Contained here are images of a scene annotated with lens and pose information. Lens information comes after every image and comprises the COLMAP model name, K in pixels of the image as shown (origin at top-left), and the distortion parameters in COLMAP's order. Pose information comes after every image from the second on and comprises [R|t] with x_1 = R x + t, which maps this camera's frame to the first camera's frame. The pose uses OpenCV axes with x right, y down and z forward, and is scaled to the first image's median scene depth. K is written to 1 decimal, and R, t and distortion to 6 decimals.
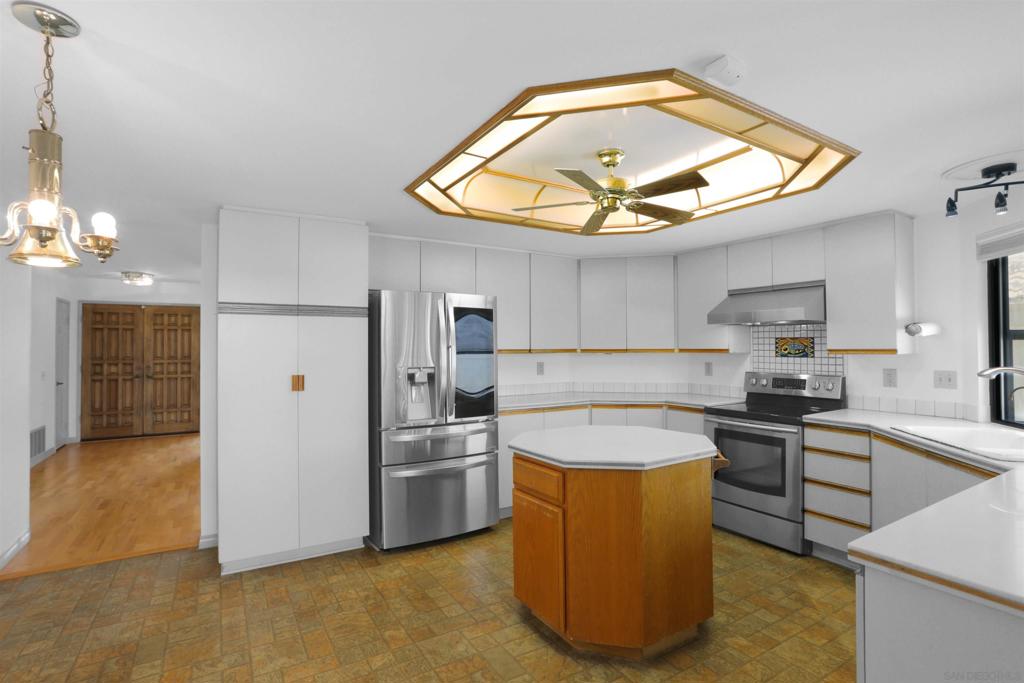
lens RADIAL K [[489.0, 0, 504.7], [0, 489.0, 342.2], [0, 0, 1]] dist [-0.062672, 0.021727]
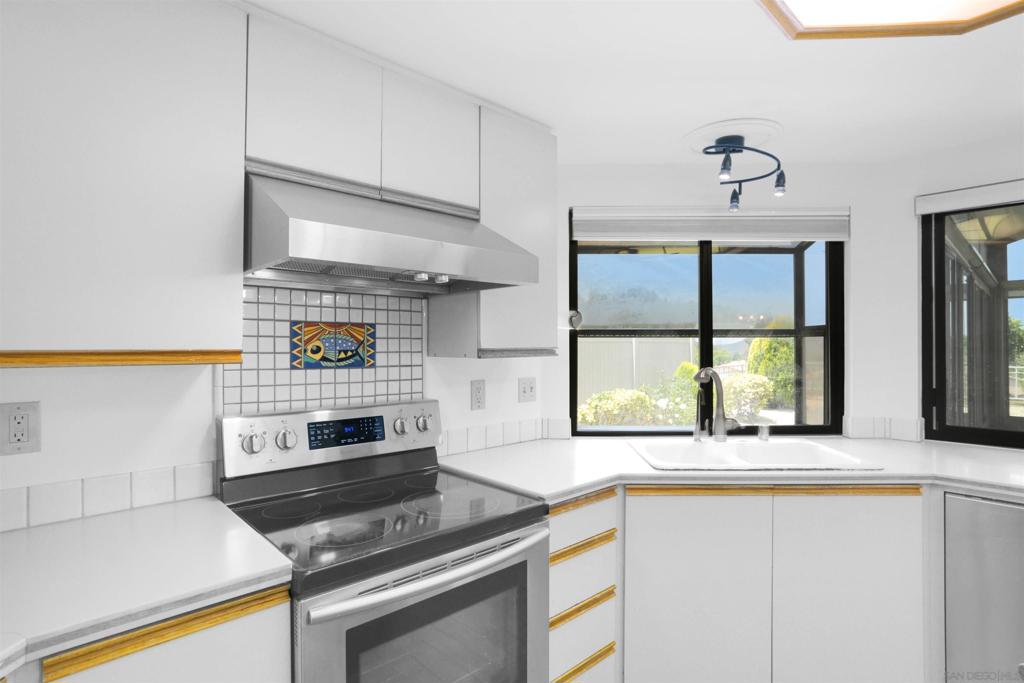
lens RADIAL K [[511.2, 0, 497.7], [0, 511.2, 344.2], [0, 0, 1]] dist [-0.057674, 0.000232]
pose [[-0.192049, 0.008884, 0.981345, 0.134582], [-0.005518, 0.999933, -0.010133, 0.013940], [-0.981370, -0.007361, -0.191987, 0.977782]]
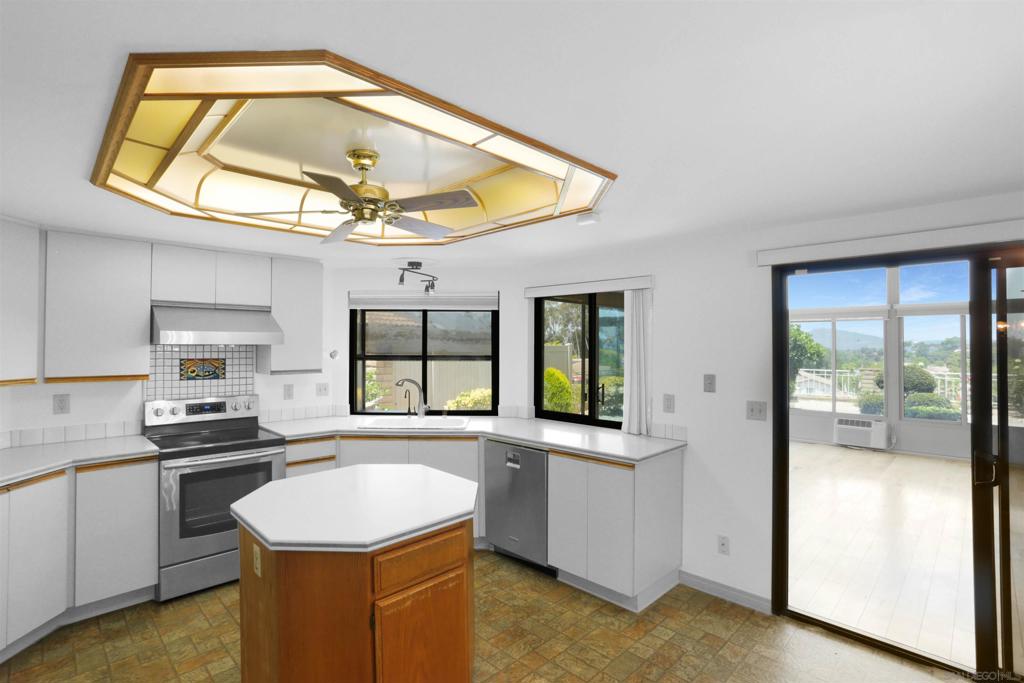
lens RADIAL K [[489.0, 0, 504.7], [0, 489.0, 342.2], [0, 0, 1]] dist [-0.062672, 0.021727]
pose [[-0.238773, 0.007269, 0.971048, -0.463072], [-0.012961, 0.999859, -0.010671, -0.040948], [-0.970989, -0.015134, -0.238645, 0.673733]]
